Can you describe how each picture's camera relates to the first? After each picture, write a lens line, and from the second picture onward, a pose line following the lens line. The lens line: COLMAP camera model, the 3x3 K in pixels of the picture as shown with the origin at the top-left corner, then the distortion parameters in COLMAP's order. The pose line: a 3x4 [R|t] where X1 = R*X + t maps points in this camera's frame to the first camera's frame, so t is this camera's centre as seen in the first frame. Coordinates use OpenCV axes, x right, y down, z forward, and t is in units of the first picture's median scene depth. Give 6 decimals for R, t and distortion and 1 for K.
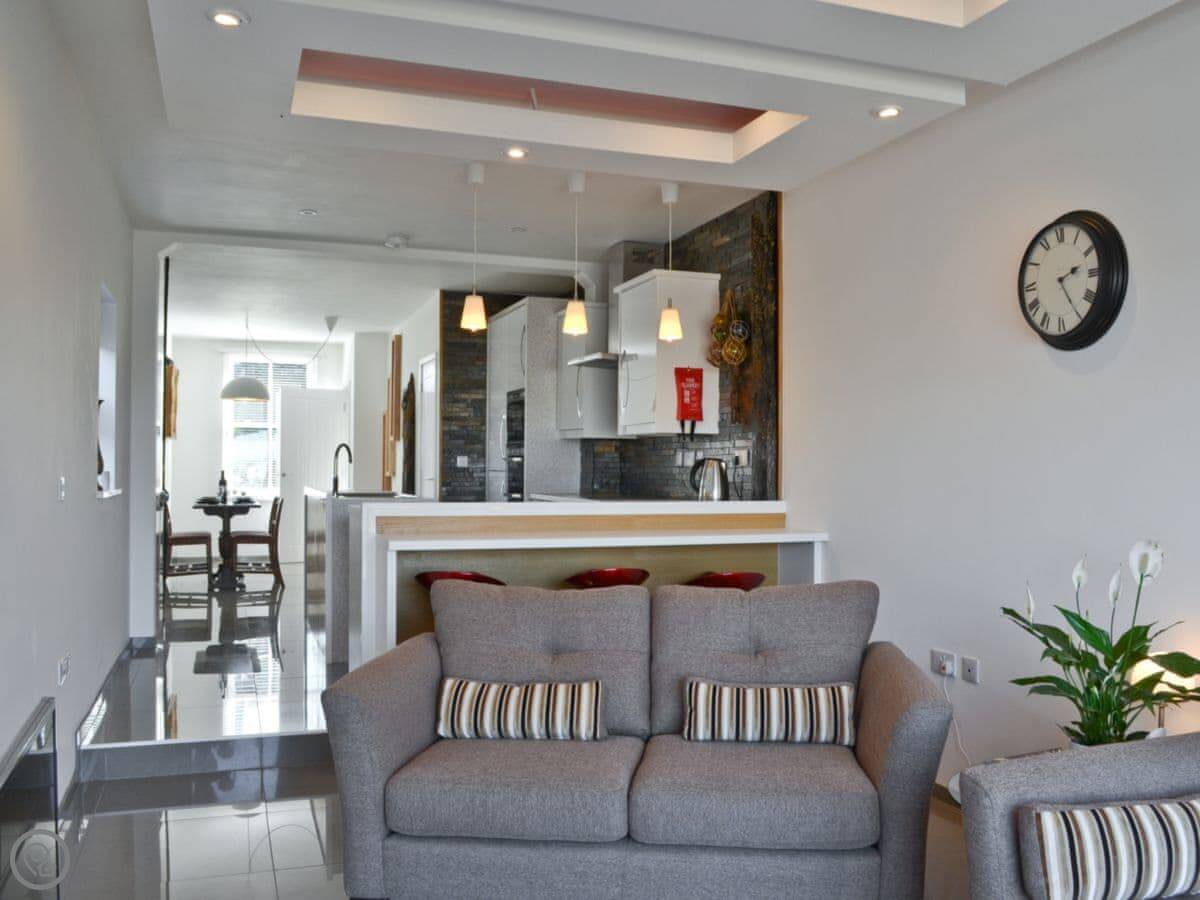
lens RADIAL K [[1051.1, 0, 601.8], [0, 1051.1, 447.9], [0, 0, 1]] dist [-0.079989, 0.002900]
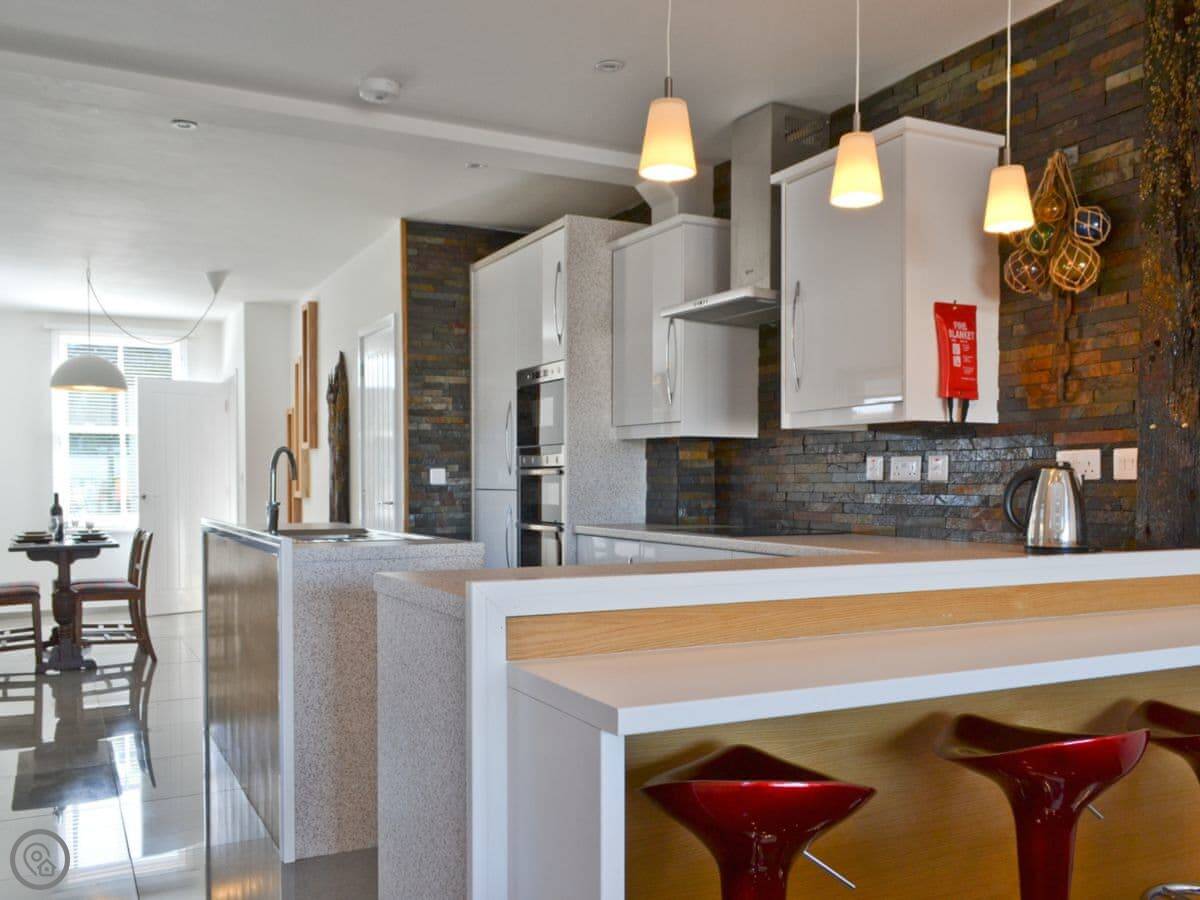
lens RADIAL K [[1037.2, 0, 589.7], [0, 1037.2, 496.8], [0, 0, 1]] dist [0.003548, -0.008608]
pose [[0.991495, -0.009961, 0.129766, -0.121795], [0.005673, 0.999427, 0.033369, 0.004398], [-0.130024, -0.032349, 0.990983, 0.322620]]
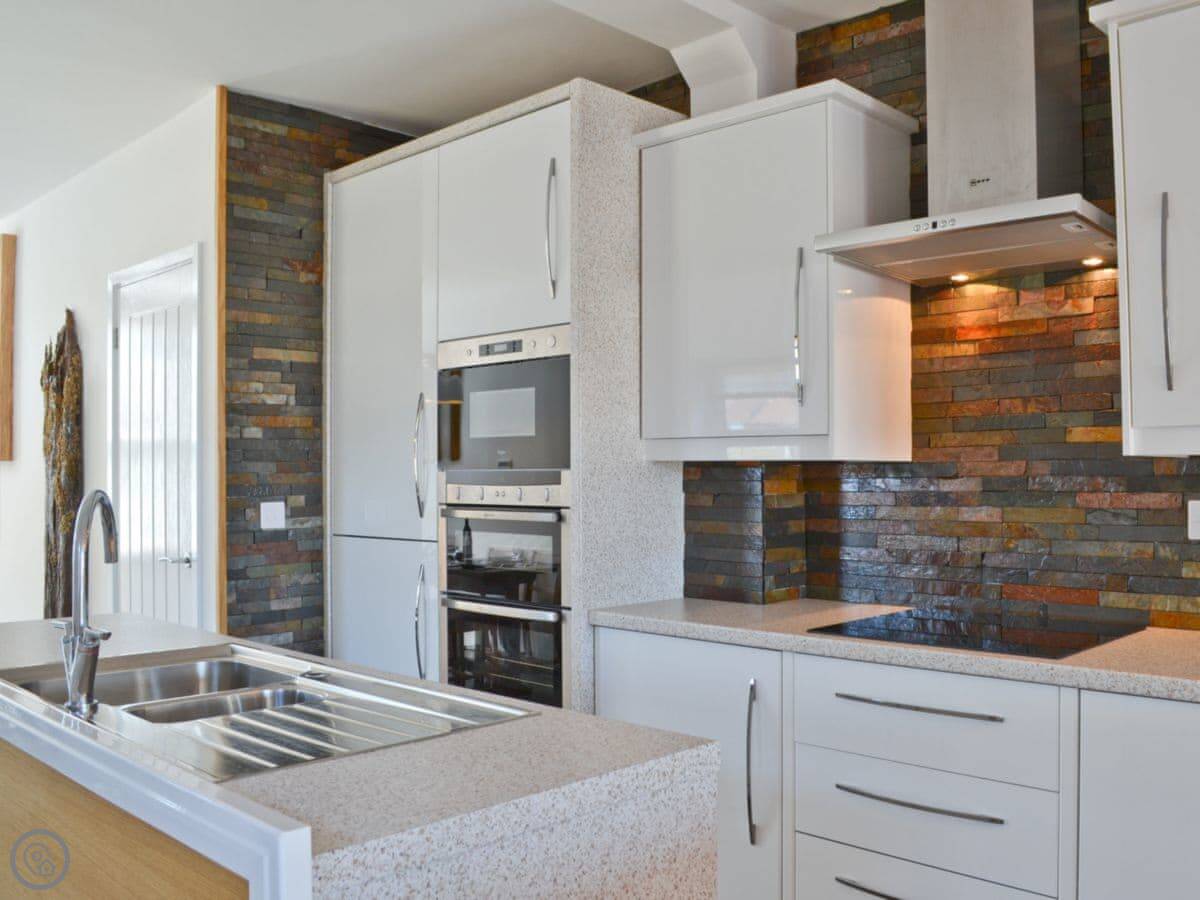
lens RADIAL K [[1051.1, 0, 601.5], [0, 1051.1, 452.2], [0, 0, 1]] dist [-0.079989, 0.002900]
pose [[0.893164, -0.002947, 0.449721, -0.199107], [0.005181, 0.999980, -0.003737, -0.009186], [-0.449701, 0.005668, 0.893161, 0.579337]]
